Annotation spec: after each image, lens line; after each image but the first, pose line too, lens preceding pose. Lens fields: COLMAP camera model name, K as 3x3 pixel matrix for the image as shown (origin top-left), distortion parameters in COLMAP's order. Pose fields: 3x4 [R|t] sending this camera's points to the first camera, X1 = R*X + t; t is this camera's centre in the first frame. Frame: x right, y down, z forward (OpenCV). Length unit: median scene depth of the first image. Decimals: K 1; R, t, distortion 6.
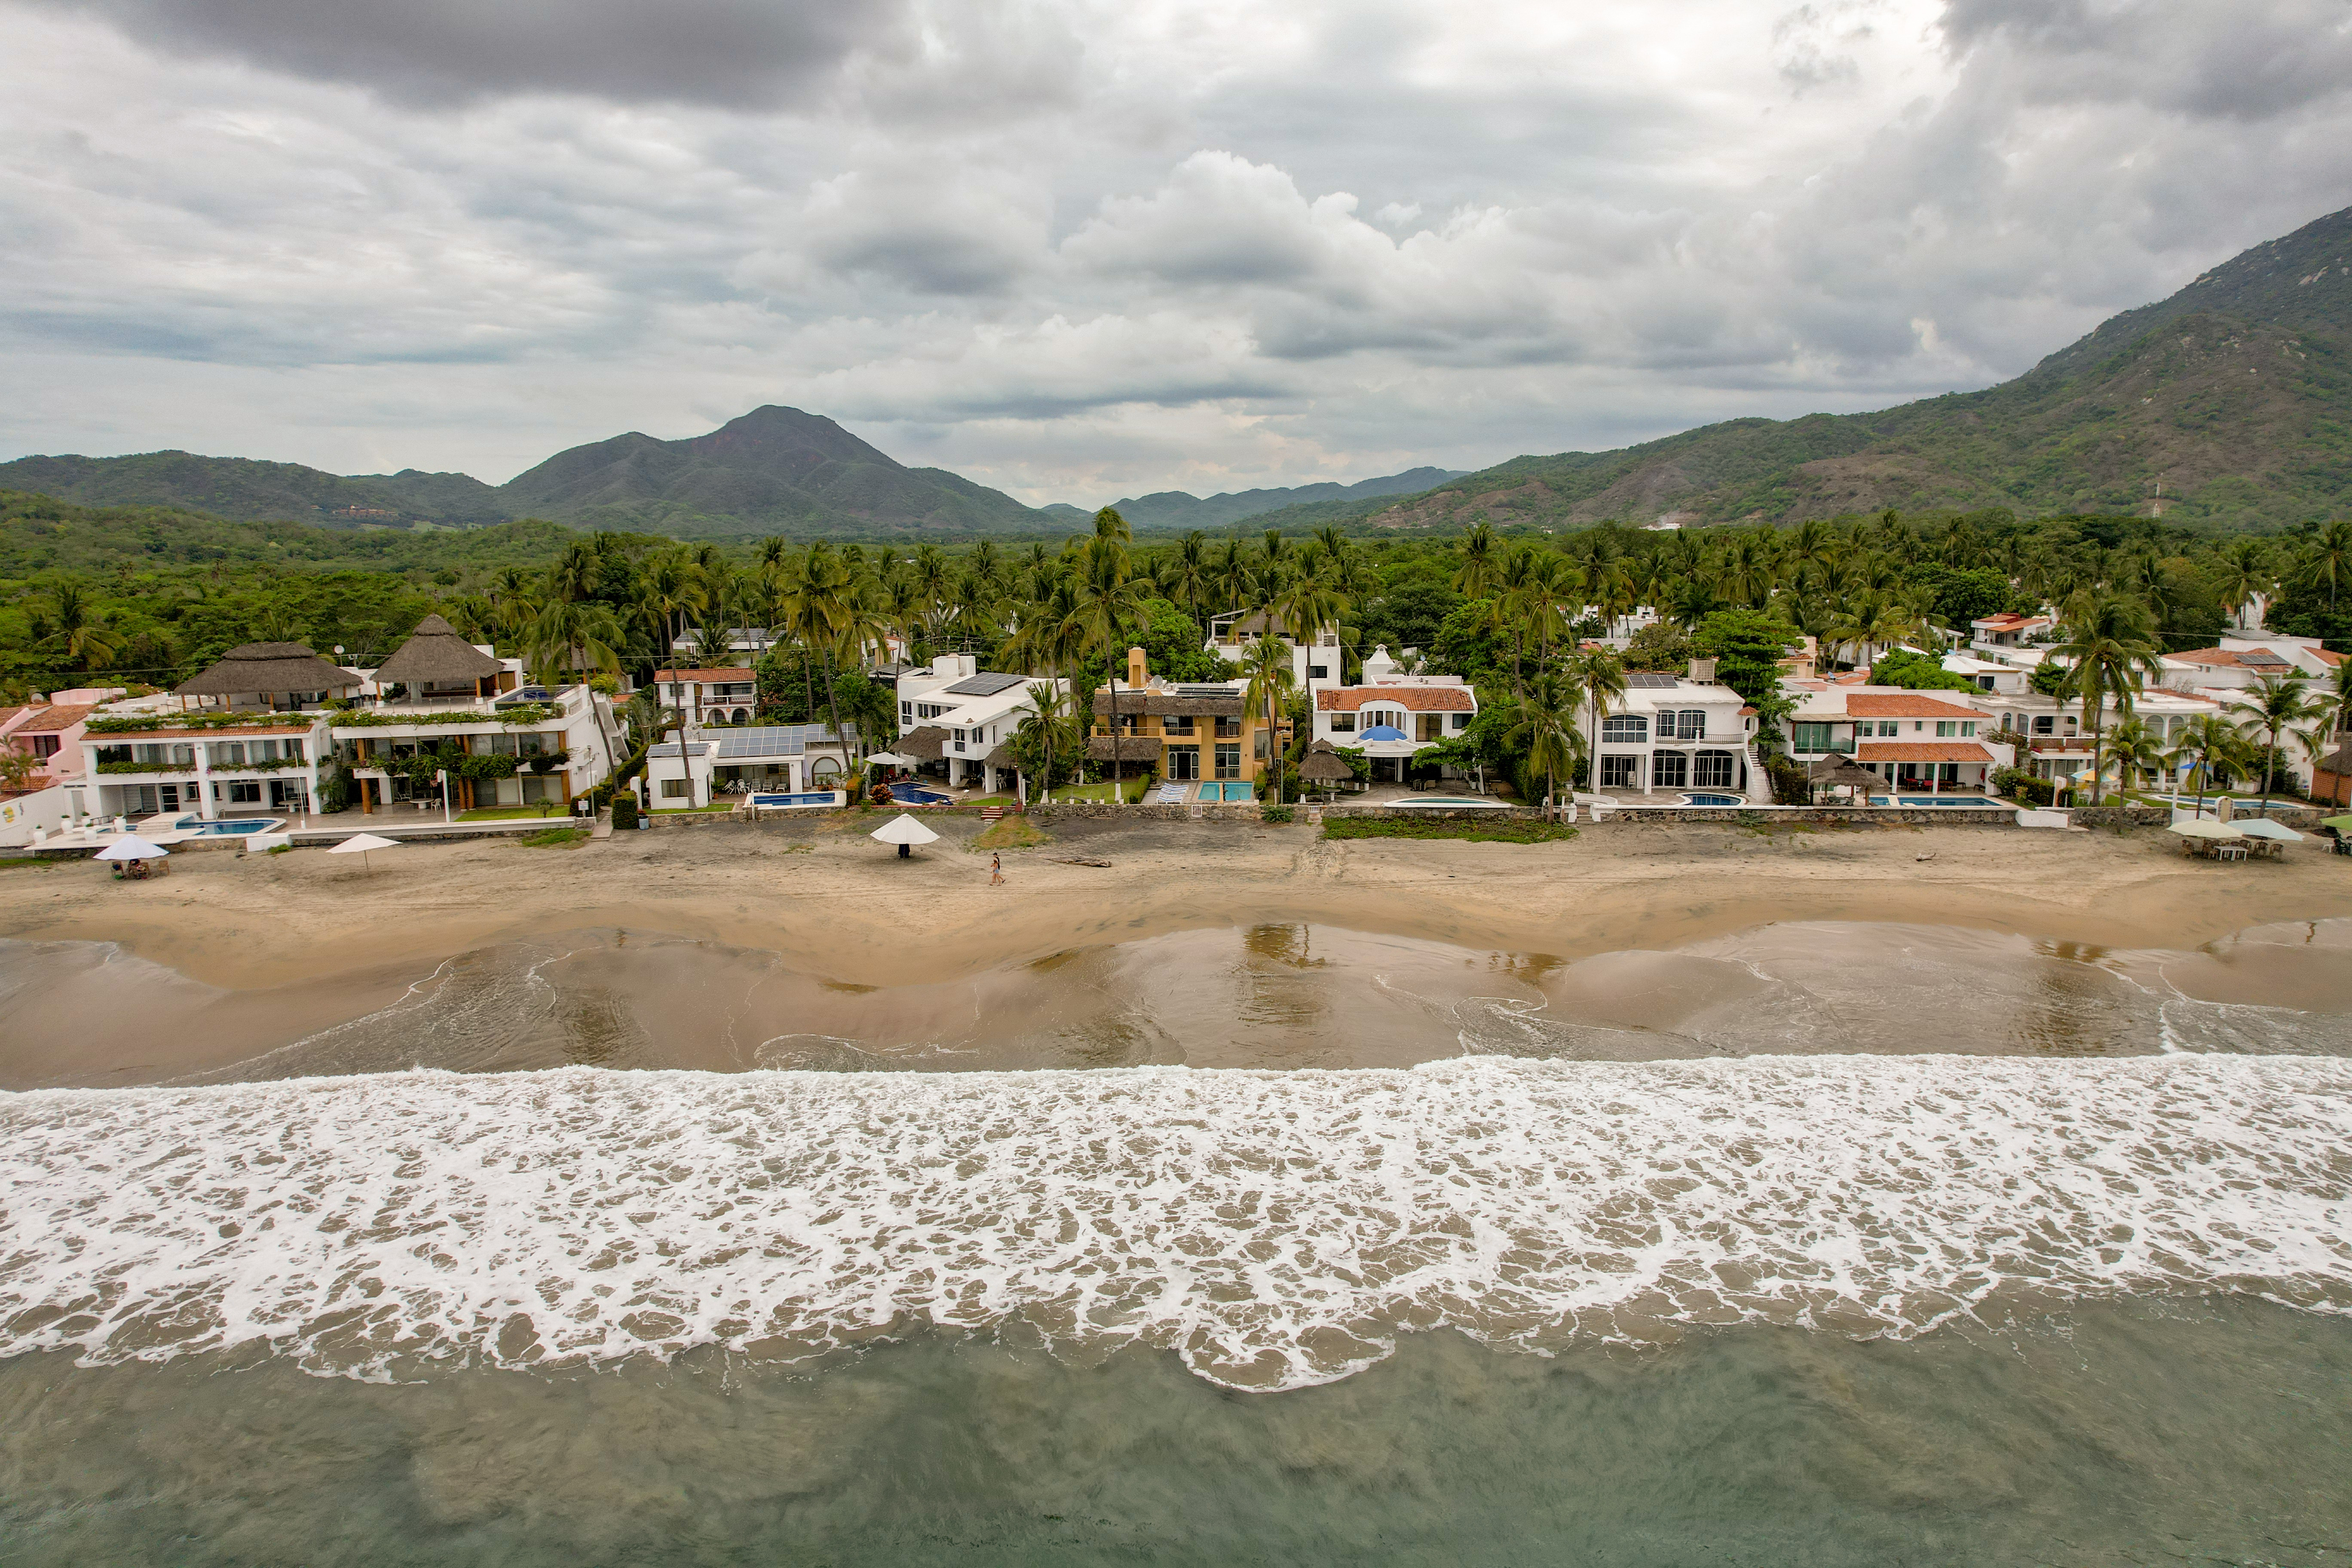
lens RADIAL K [[1502.8, 0, 1187.0], [0, 1502.8, 774.2], [0, 0, 1]] dist [-0.077545, 0.069409]
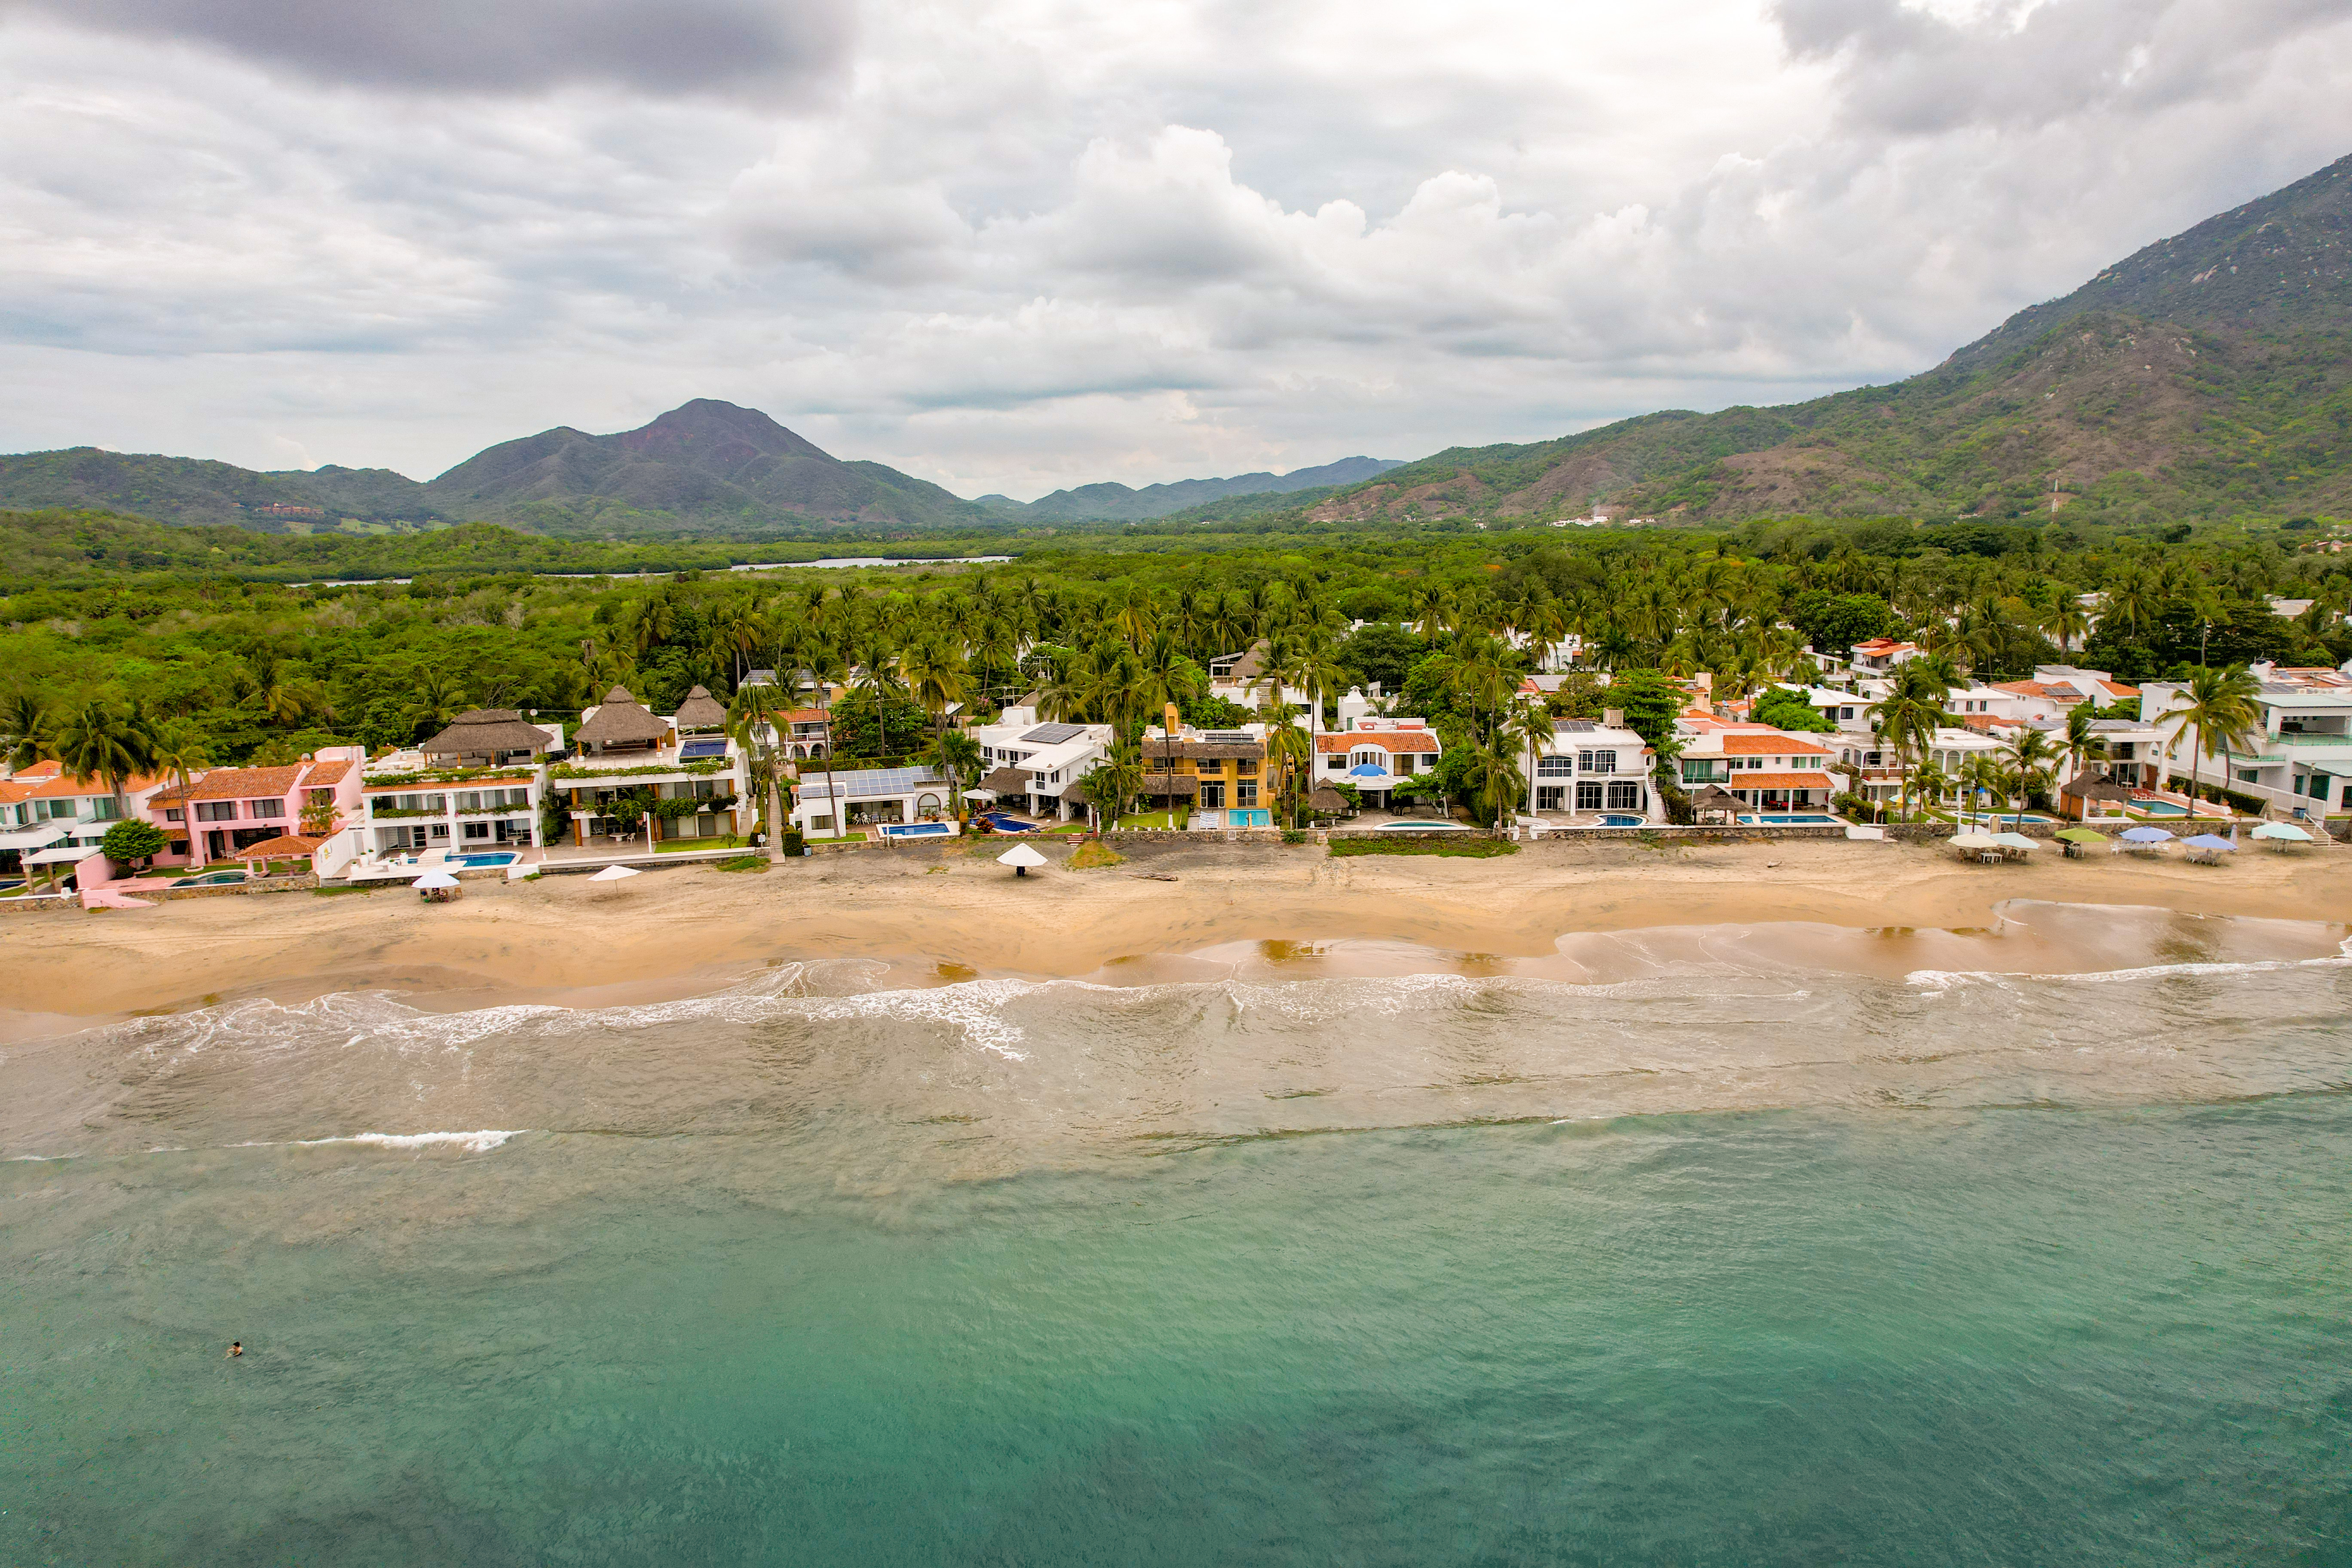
lens RADIAL K [[1502.8, 0, 1187.0], [0, 1502.8, 774.2], [0, 0, 1]] dist [-0.077545, 0.069409]
pose [[0.999010, -0.012770, 0.042623, -0.081143], [0.012458, 0.999894, 0.007566, -0.036160], [-0.042715, -0.007028, 0.999063, -0.283640]]
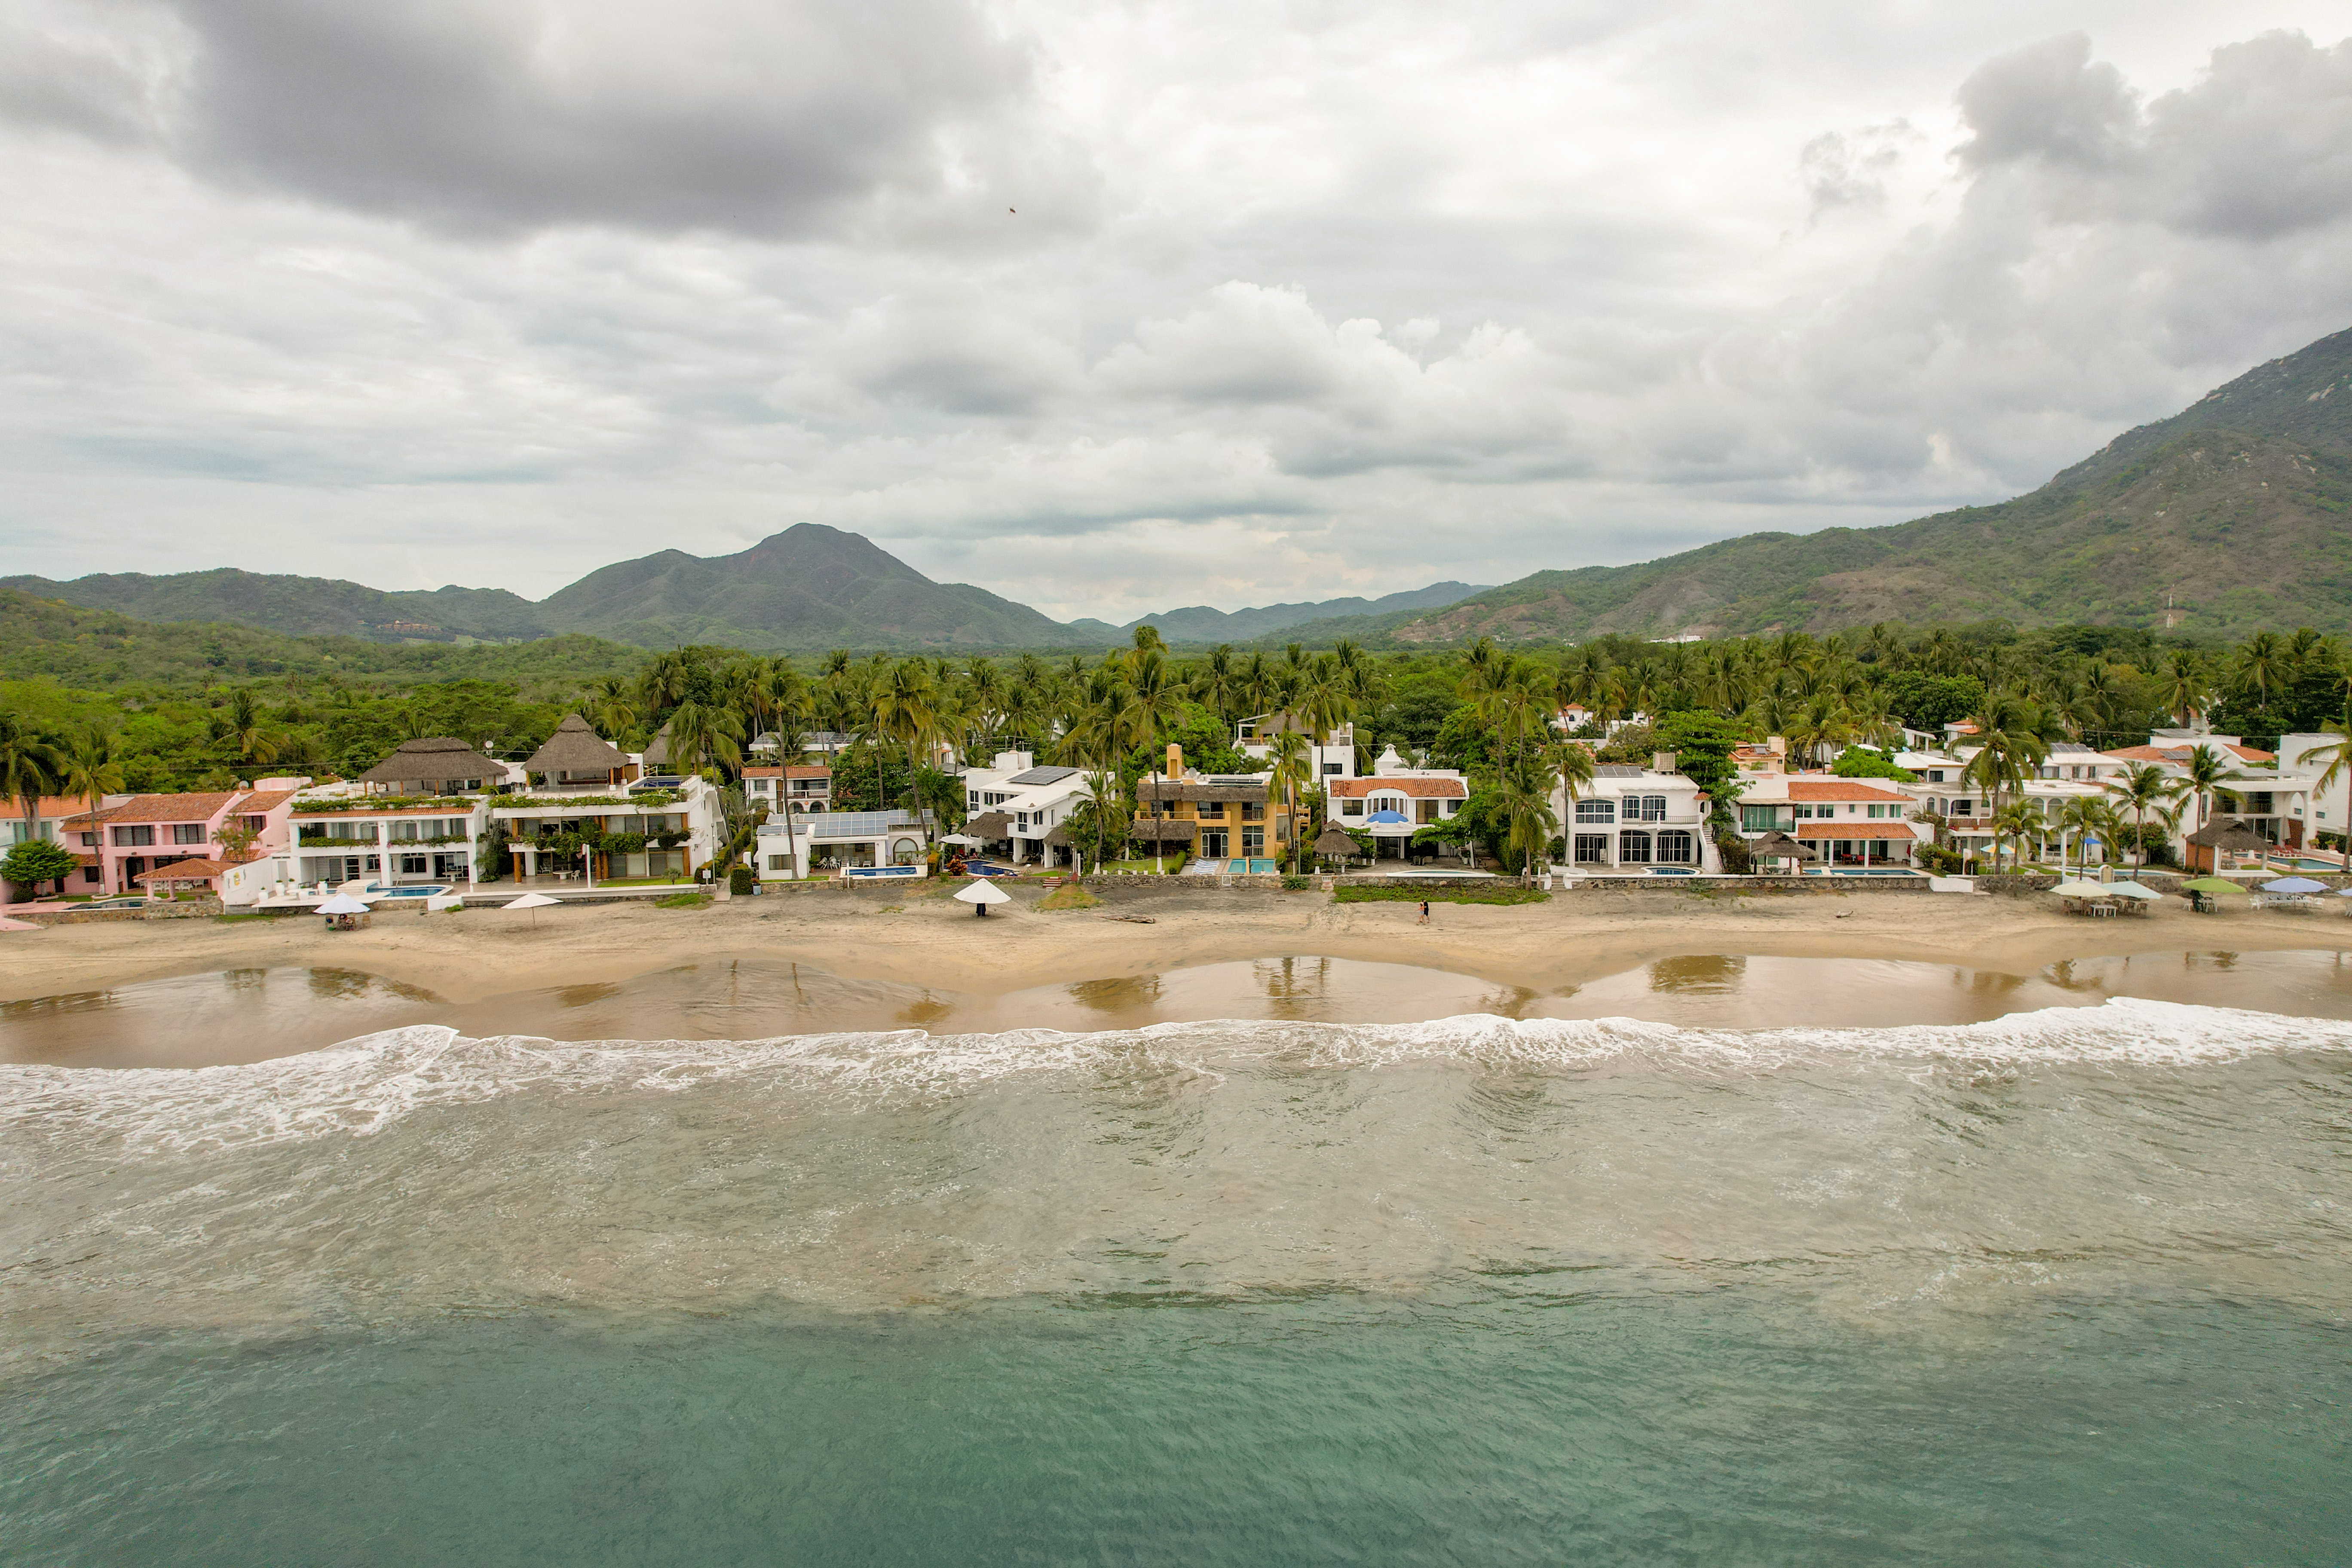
lens RADIAL K [[1502.8, 0, 1187.0], [0, 1502.8, 774.2], [0, 0, 1]] dist [-0.077545, 0.069409]
pose [[0.999846, -0.000715, -0.017554, -0.003517], [-0.000605, 0.997179, -0.075064, 0.027422], [0.017558, 0.075063, 0.997024, -0.161530]]
